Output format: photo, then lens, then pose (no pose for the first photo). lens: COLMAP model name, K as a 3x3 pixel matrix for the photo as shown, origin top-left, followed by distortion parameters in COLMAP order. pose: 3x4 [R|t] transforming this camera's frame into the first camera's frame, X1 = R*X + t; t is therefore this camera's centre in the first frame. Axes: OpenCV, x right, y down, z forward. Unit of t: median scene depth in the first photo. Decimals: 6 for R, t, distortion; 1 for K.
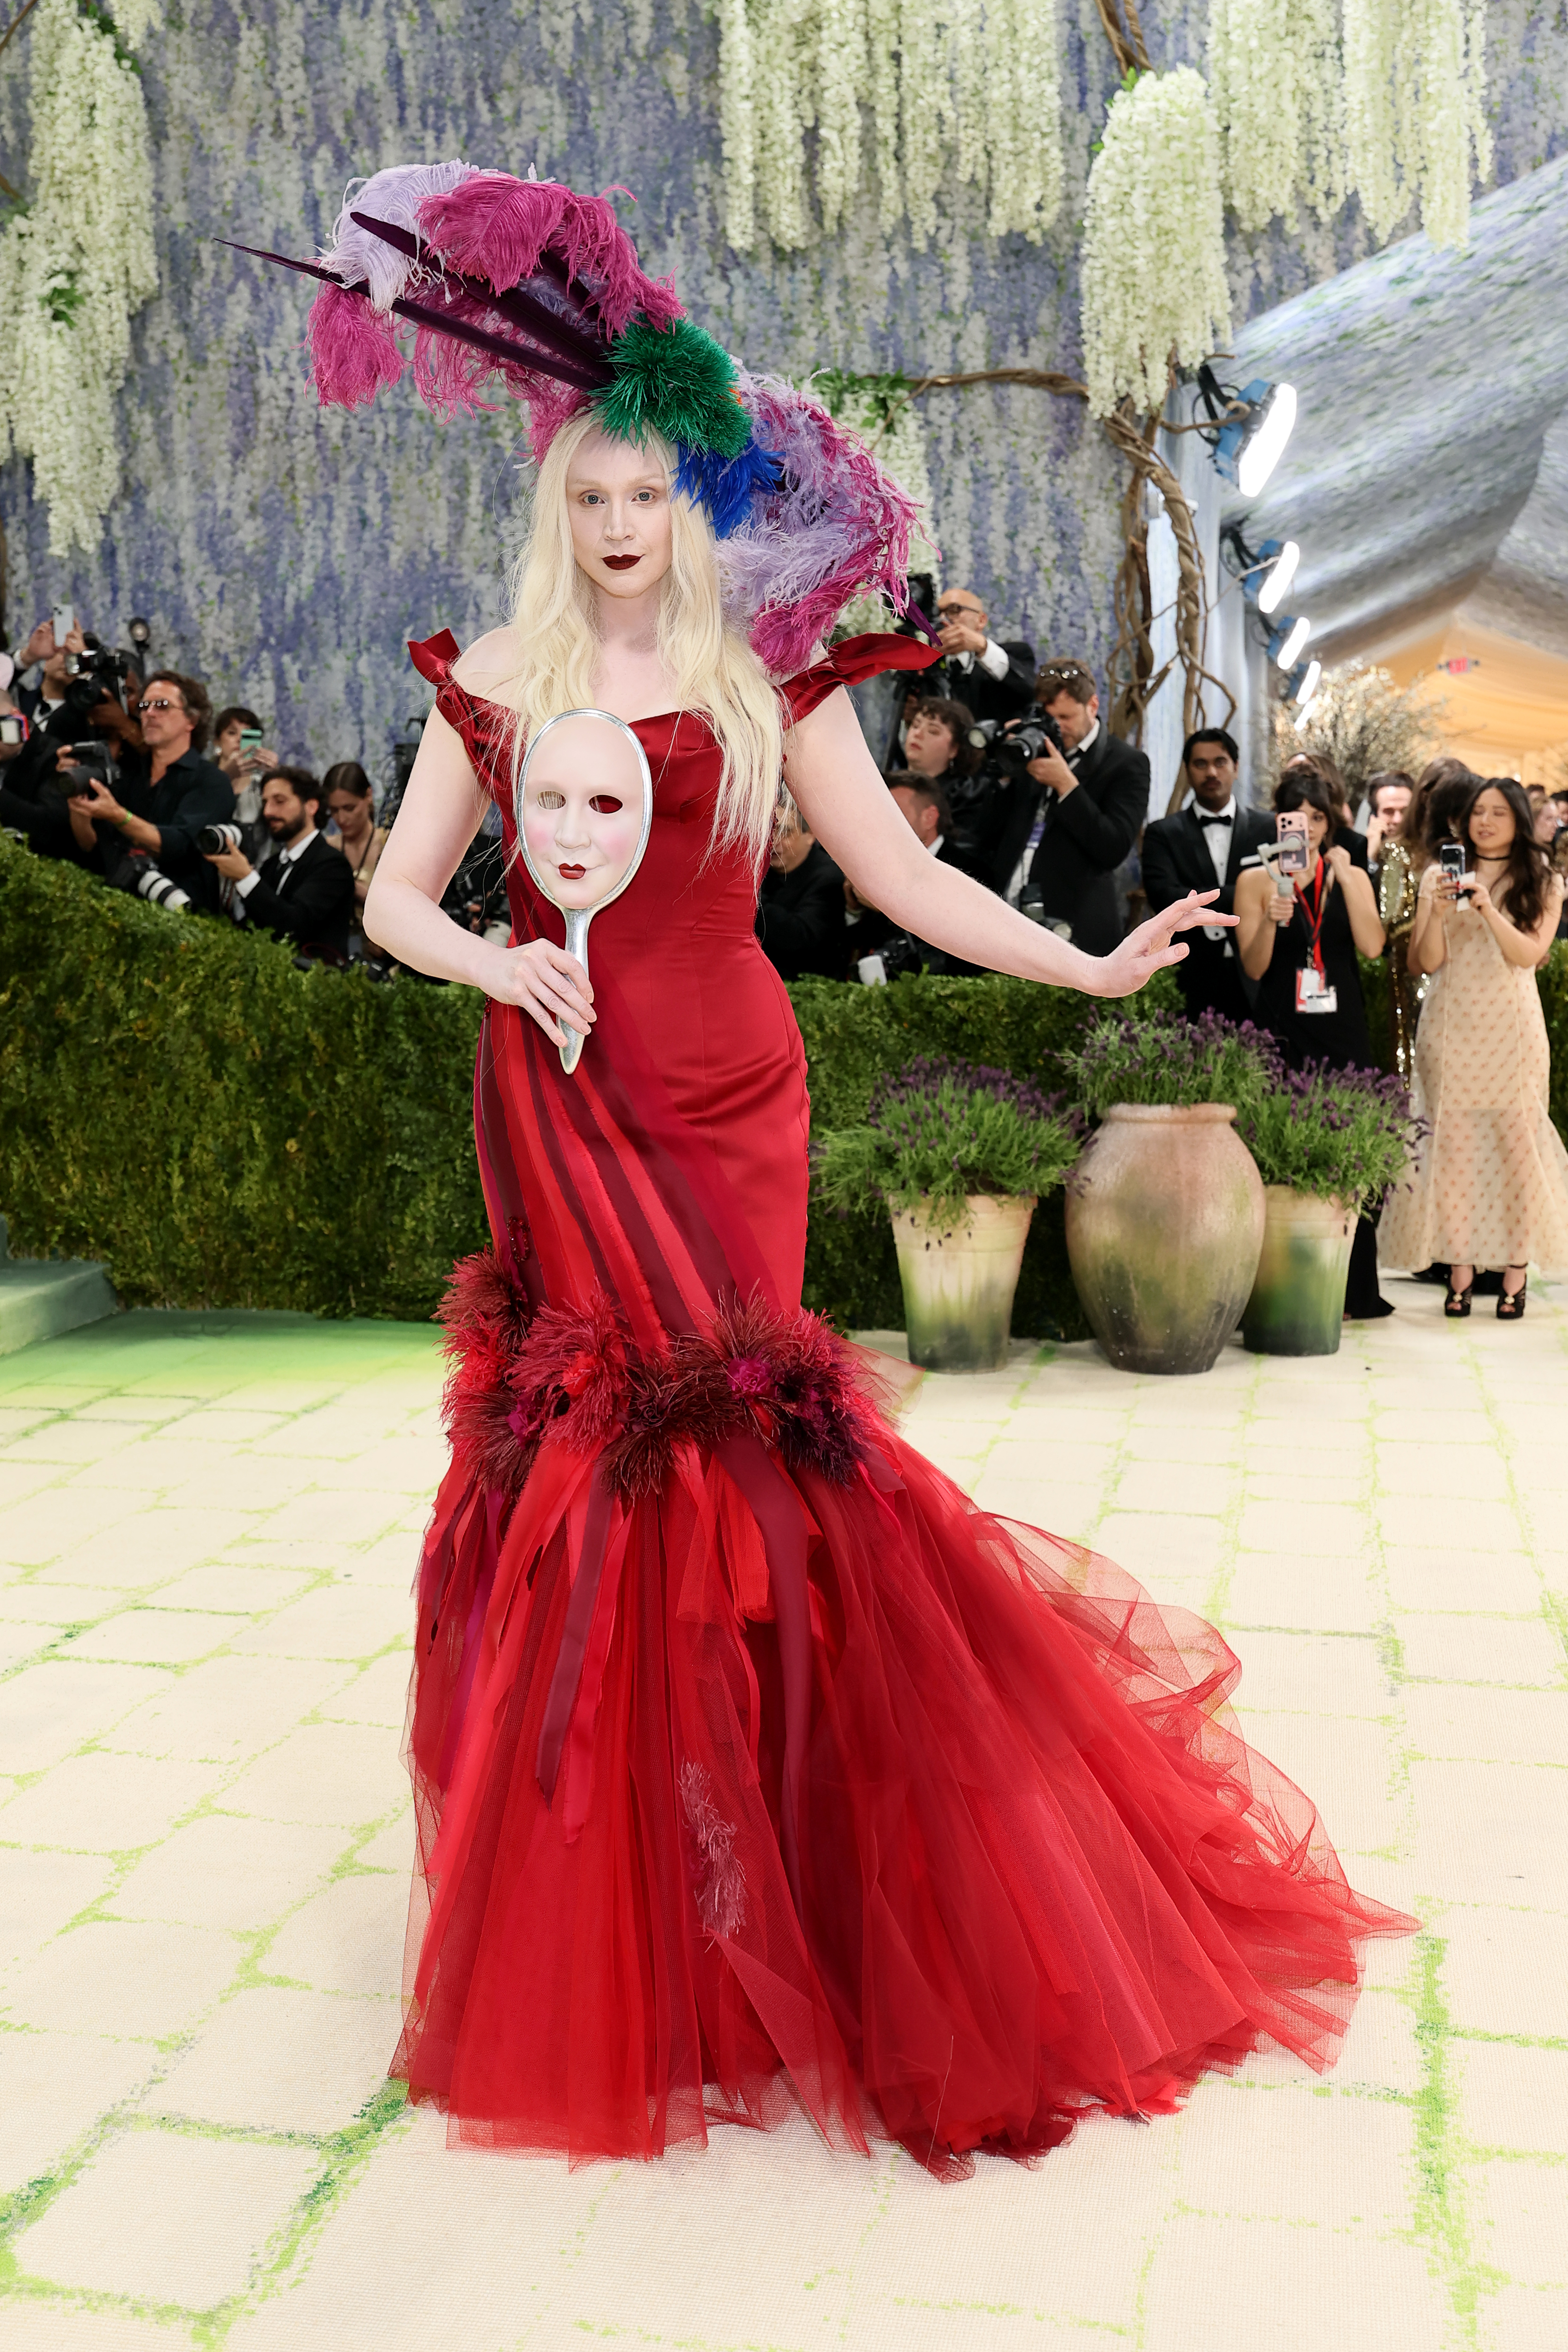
lens RADIAL K [[2657.6, 0, 792.1], [0, 2657.6, 1160.3], [0, 0, 1]] dist [0.009979, 0.000000]
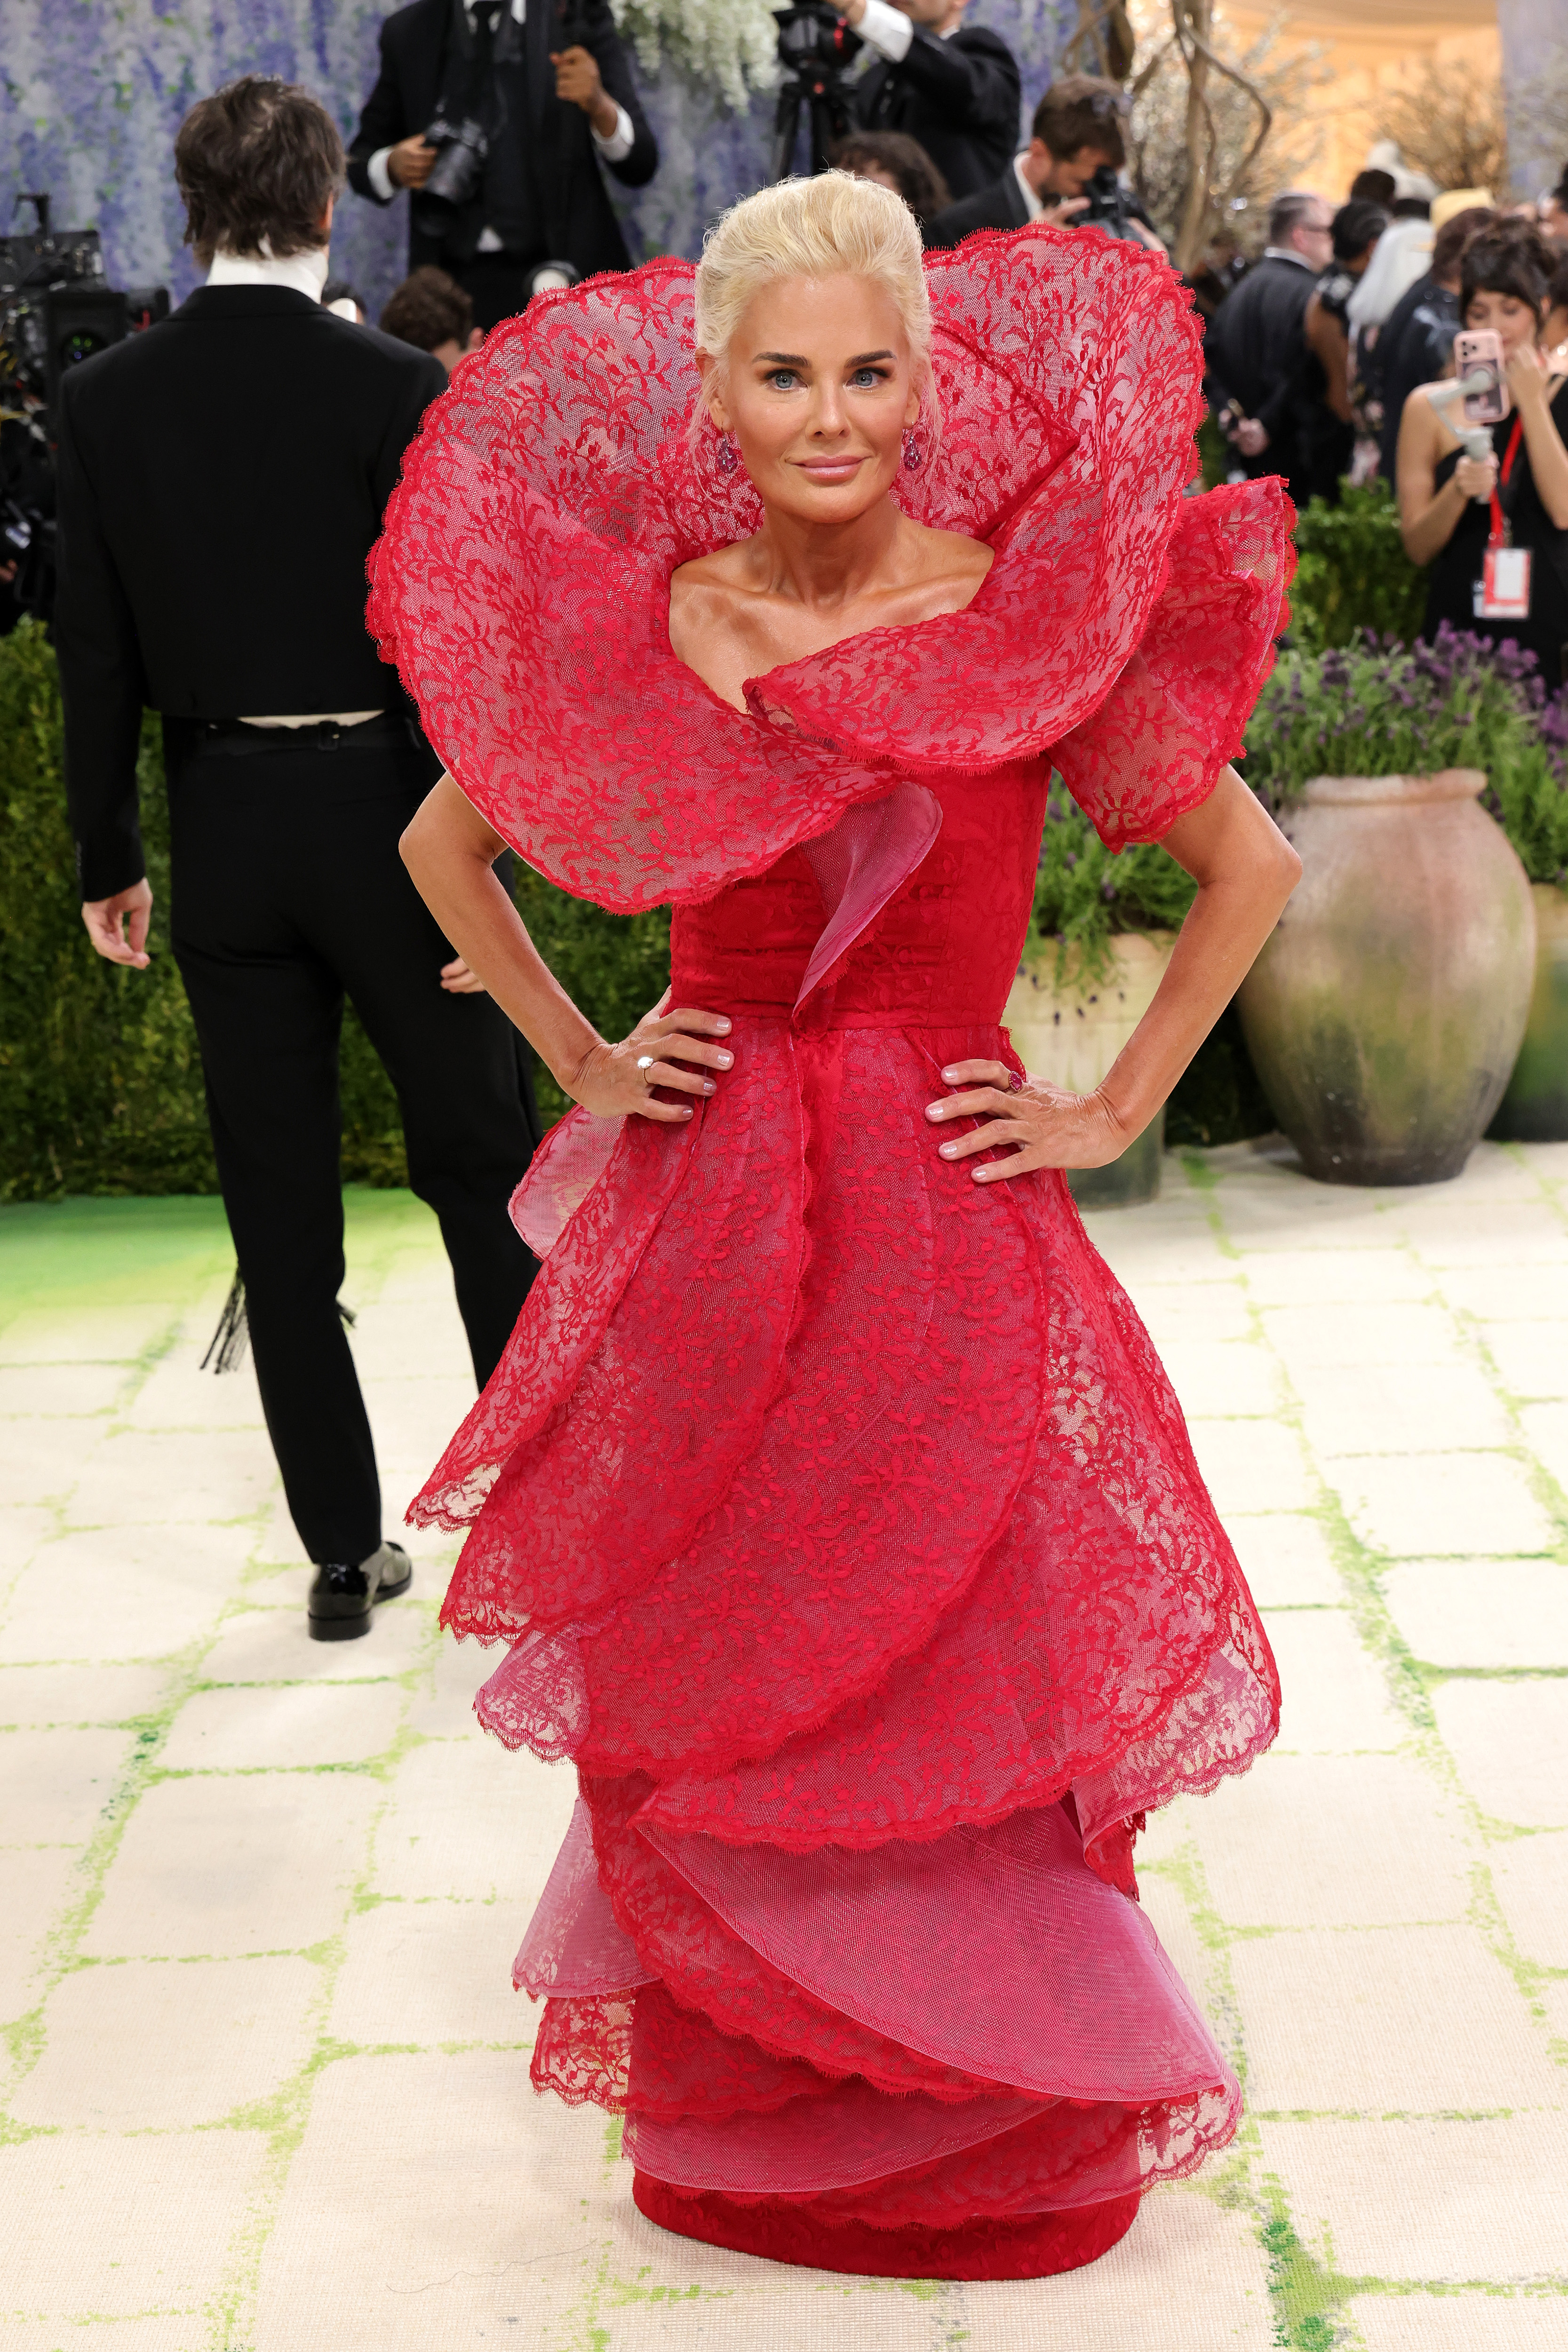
lens RADIAL K [[4459.7, 0, 819.8], [0, 4459.7, 1212.8], [0, 0, 1]] dist [0.032918, 0.000000]
pose [[0.980160, -0.080432, 0.181153, -0.178277], [0.063882, 0.993386, 0.095415, -0.024360], [-0.187629, -0.081949, 0.978815, -0.047196]]
